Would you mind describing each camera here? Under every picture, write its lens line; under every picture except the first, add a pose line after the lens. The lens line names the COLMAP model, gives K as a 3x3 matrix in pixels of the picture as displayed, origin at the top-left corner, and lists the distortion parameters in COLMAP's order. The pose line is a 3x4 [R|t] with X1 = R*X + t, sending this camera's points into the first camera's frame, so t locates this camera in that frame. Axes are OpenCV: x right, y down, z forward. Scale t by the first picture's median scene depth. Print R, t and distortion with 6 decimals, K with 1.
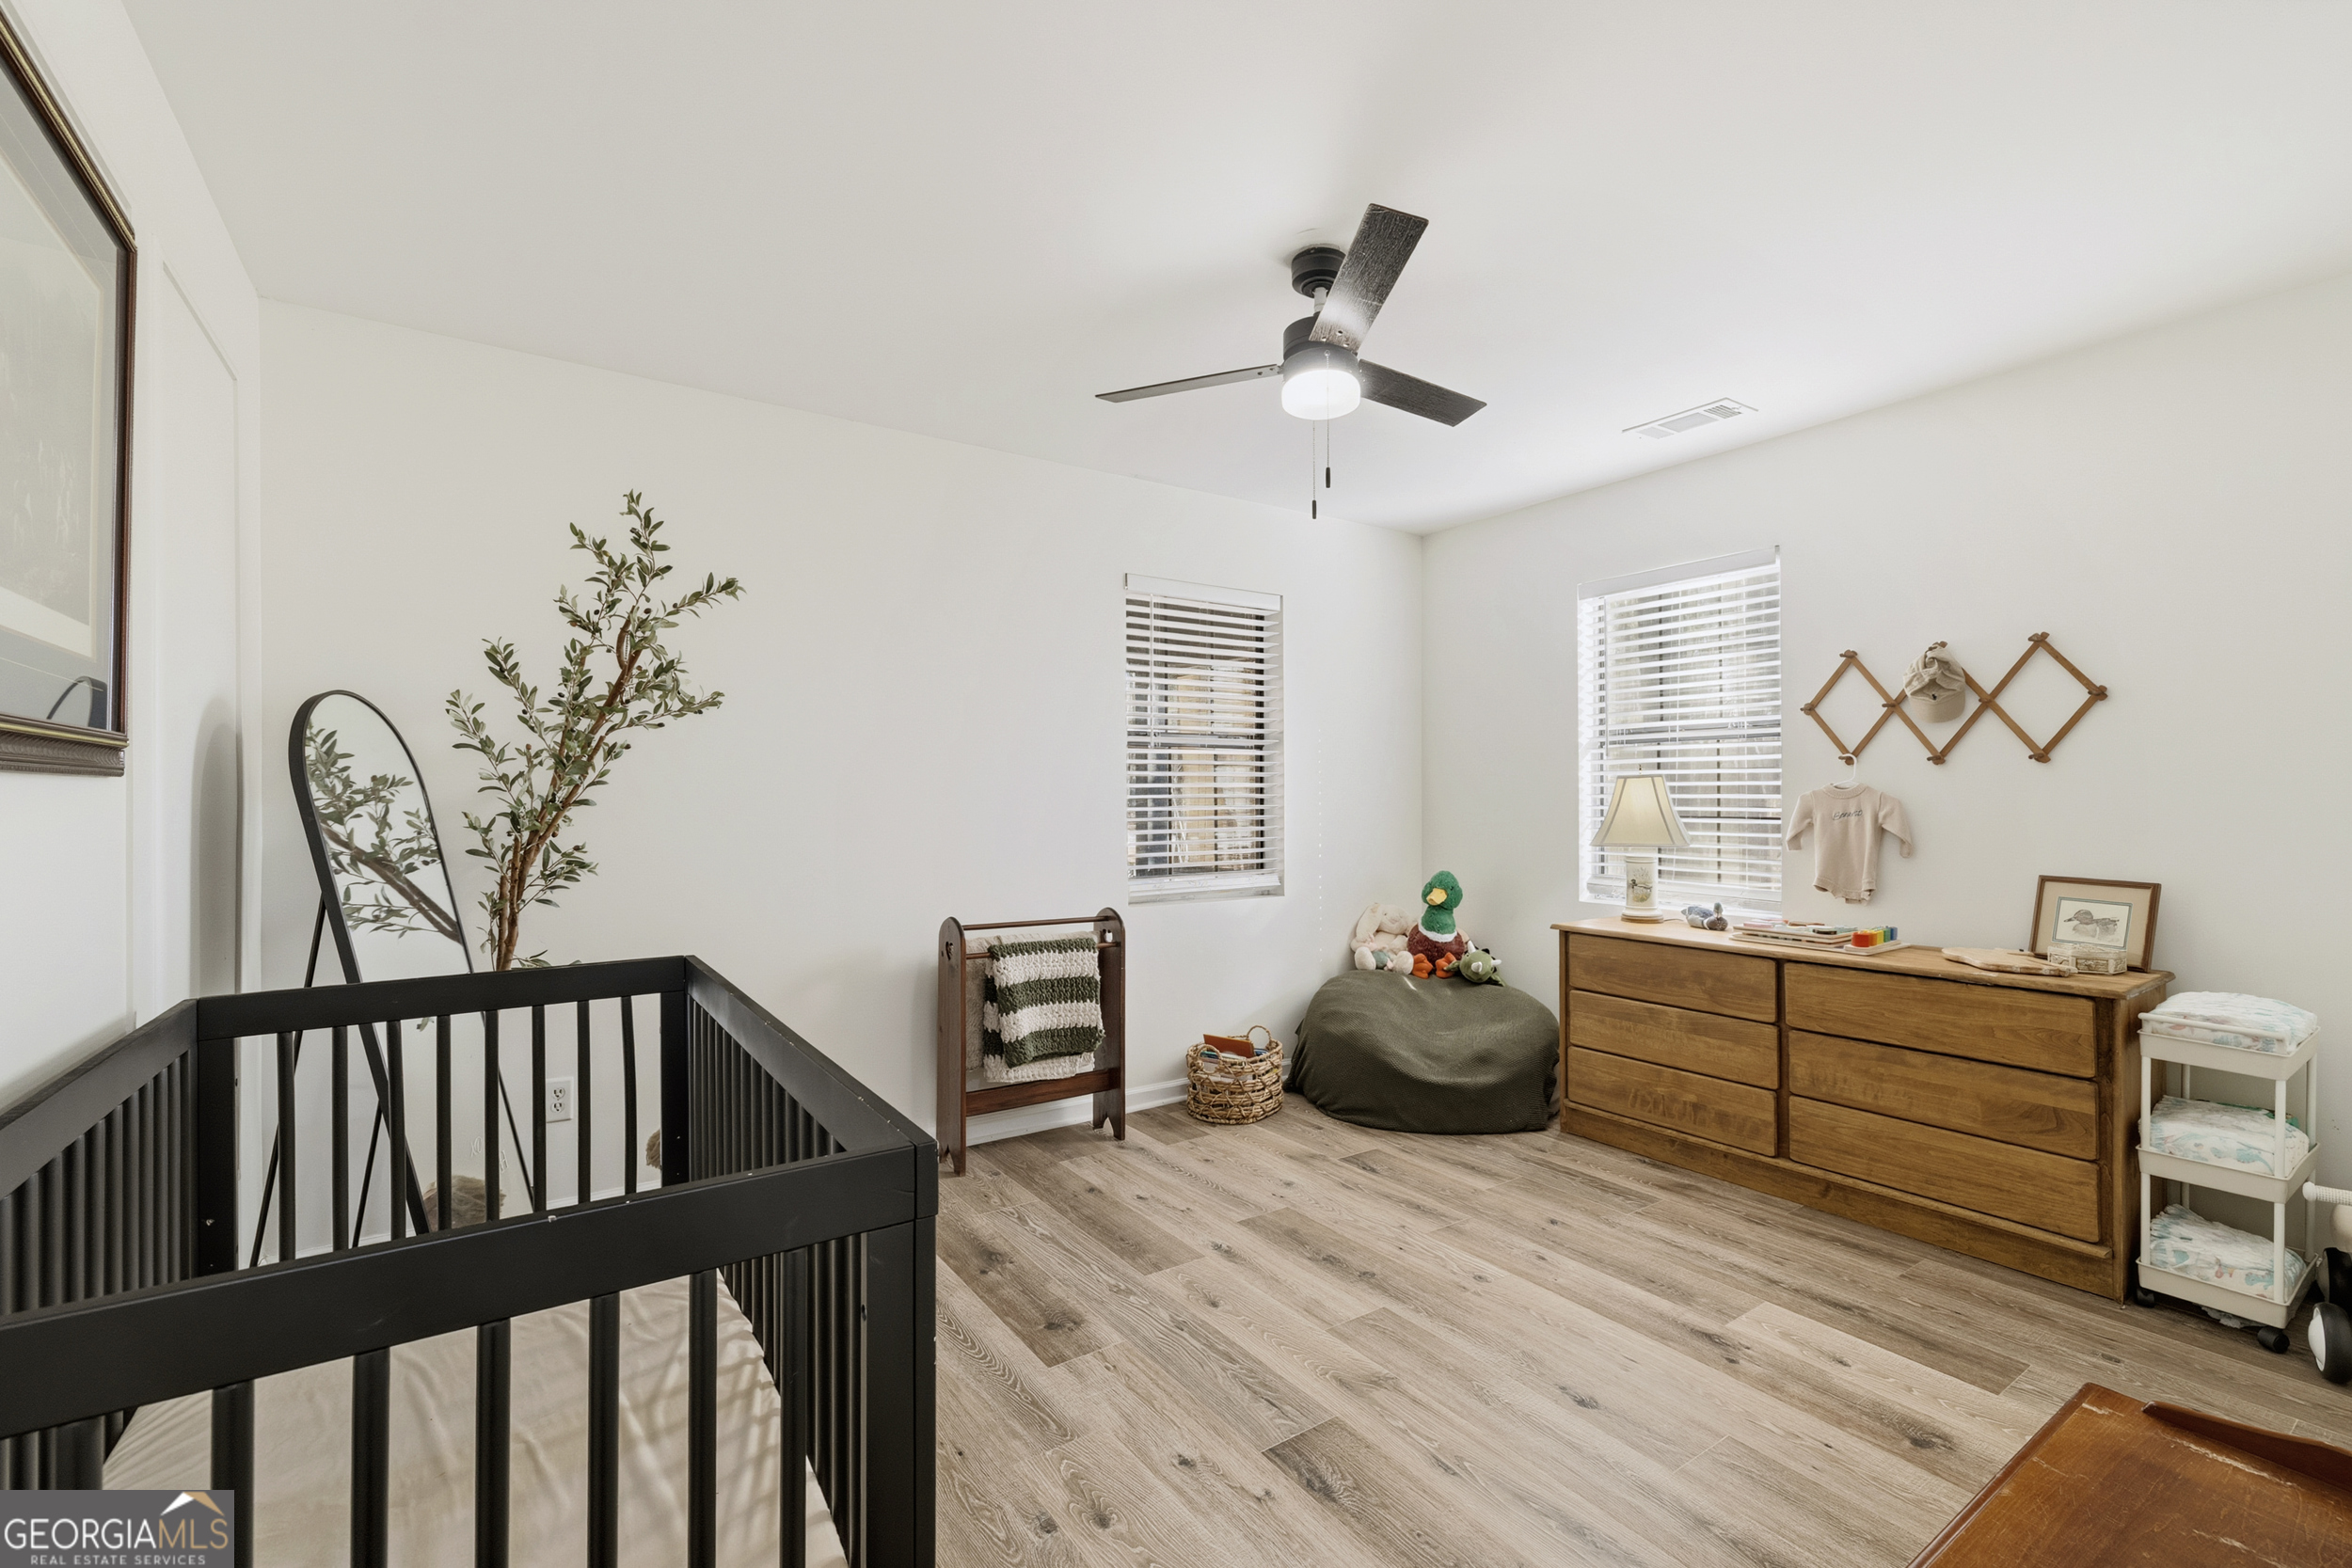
lens RADIAL K [[1004.9, 0, 1182.2], [0, 1004.9, 792.2], [0, 0, 1]] dist [-0.000689, 0.000283]
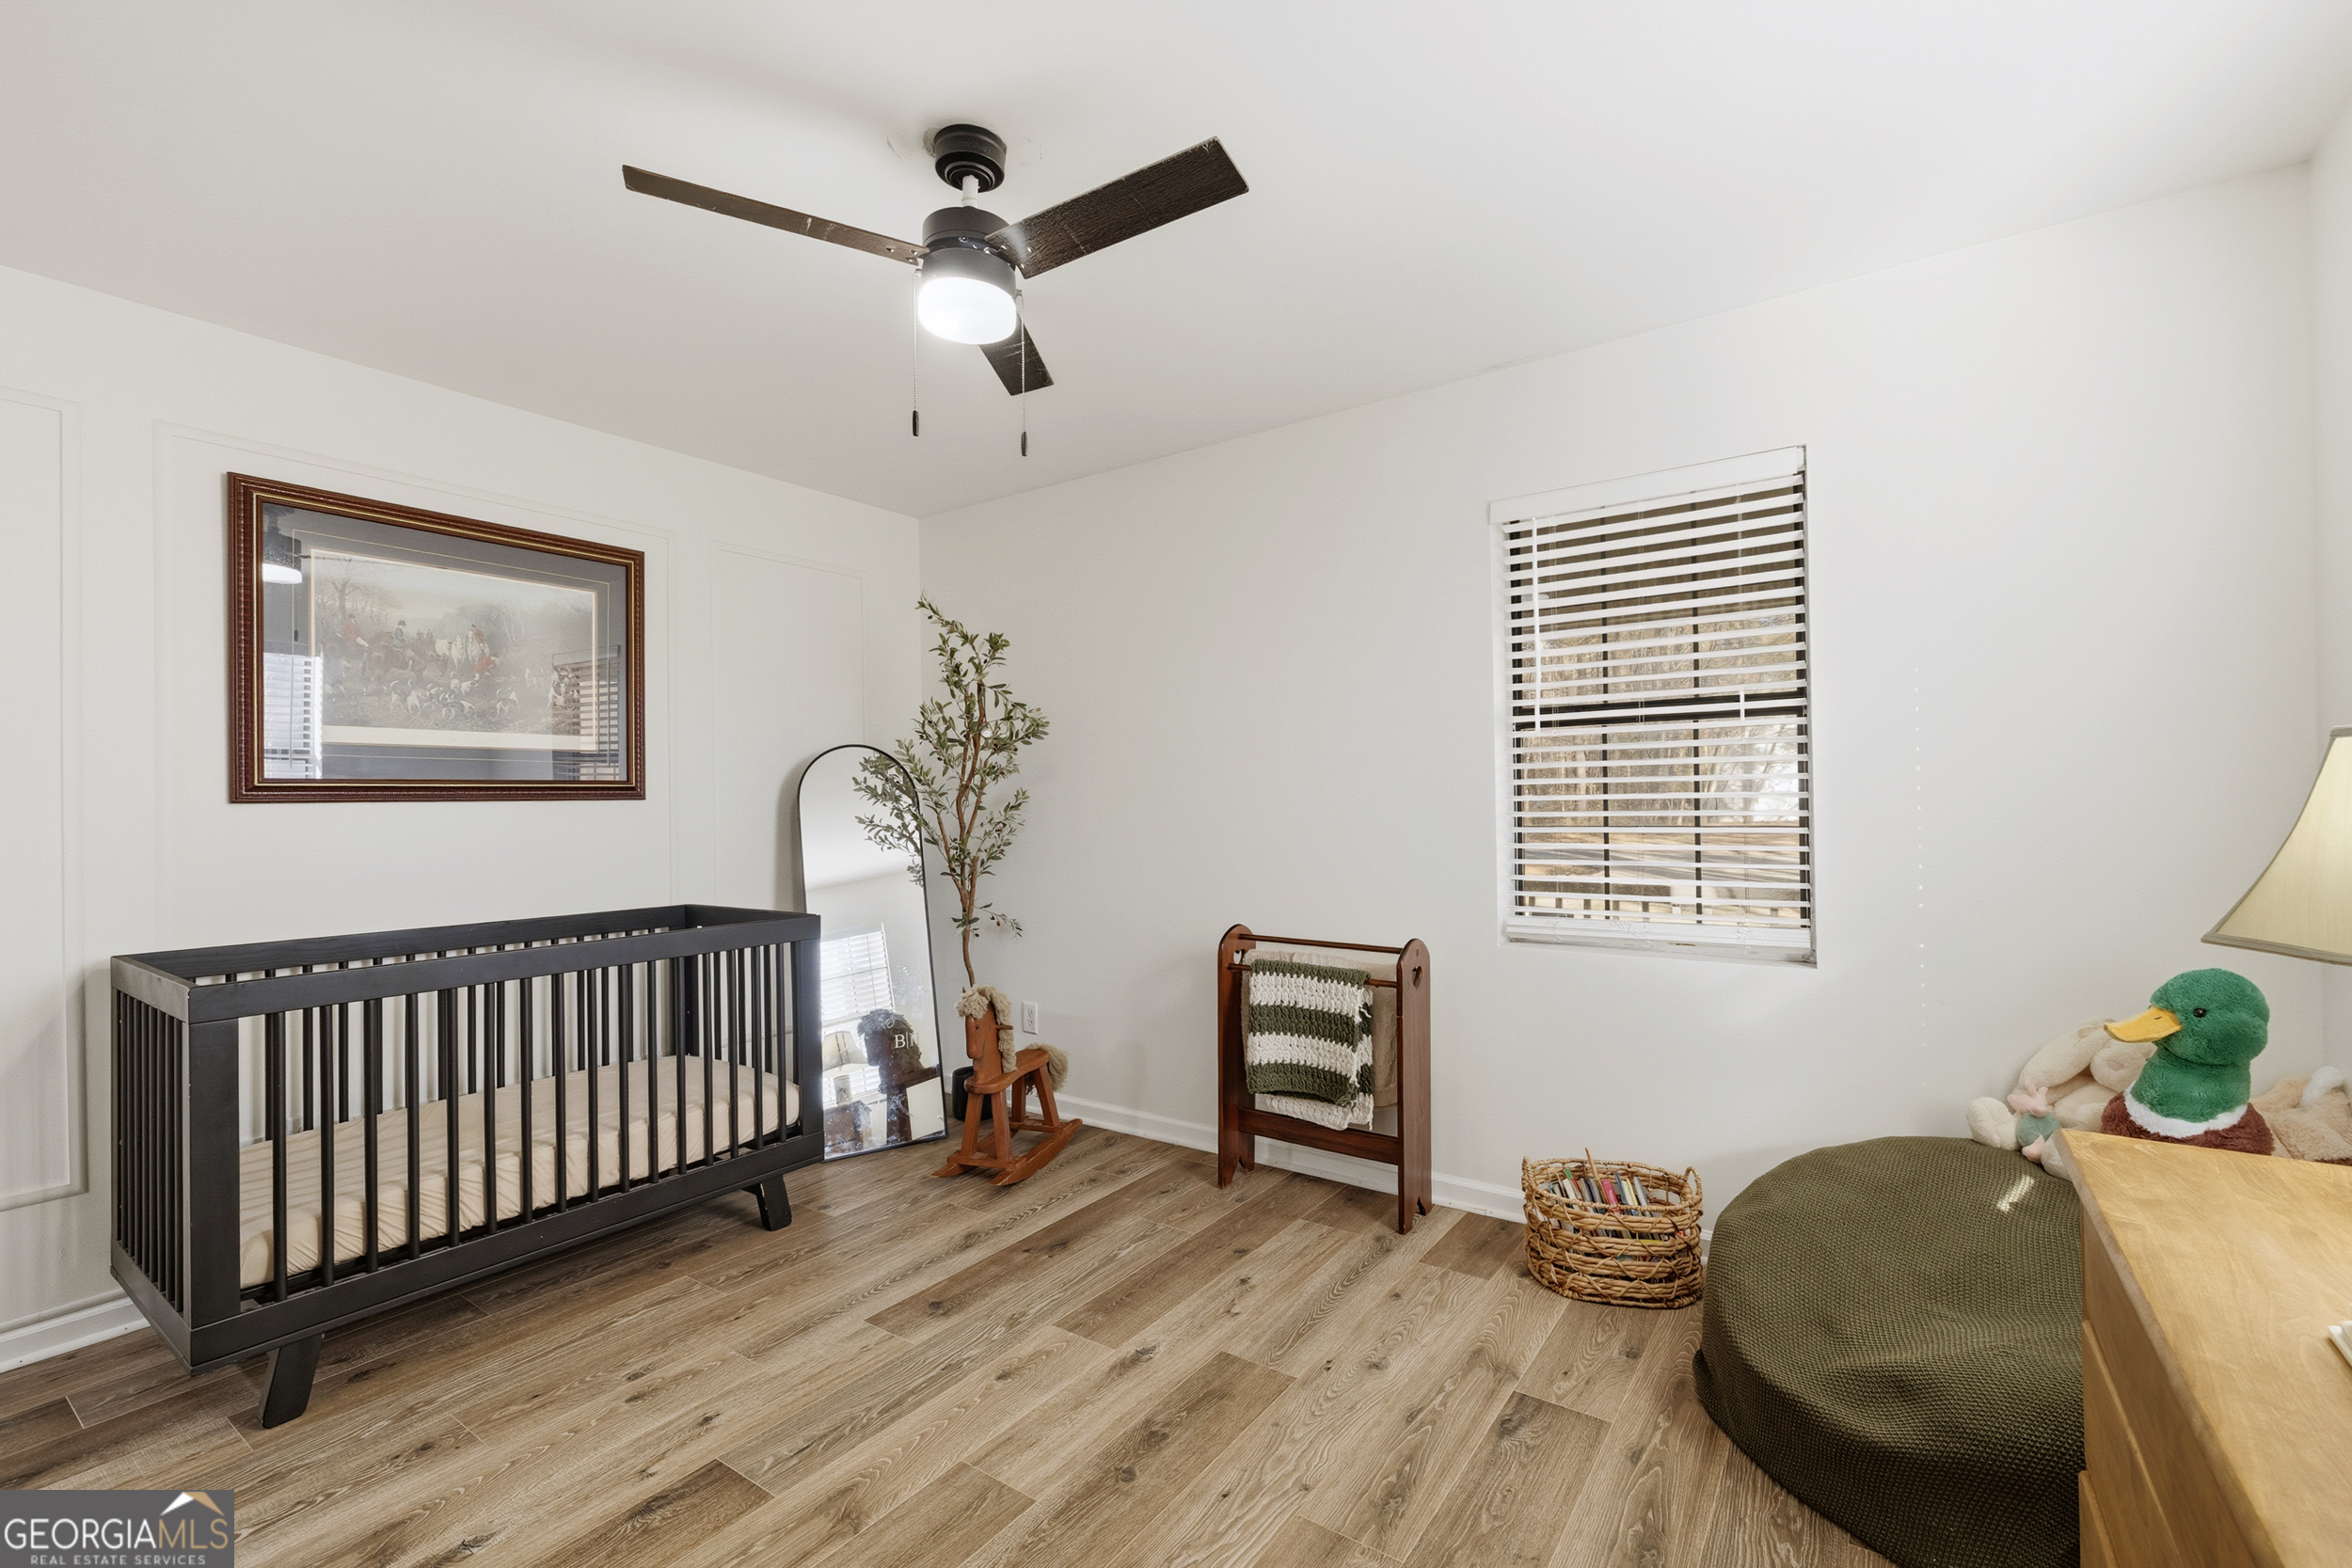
lens RADIAL K [[1004.9, 0, 1183.9], [0, 1004.9, 790.8], [0, 0, 1]] dist [-0.000689, 0.000283]
pose [[0.359708, -0.007389, -0.933036, 0.703390], [0.016901, 0.999856, -0.001403, -0.005060], [0.932912, -0.015265, 0.359781, 0.635995]]
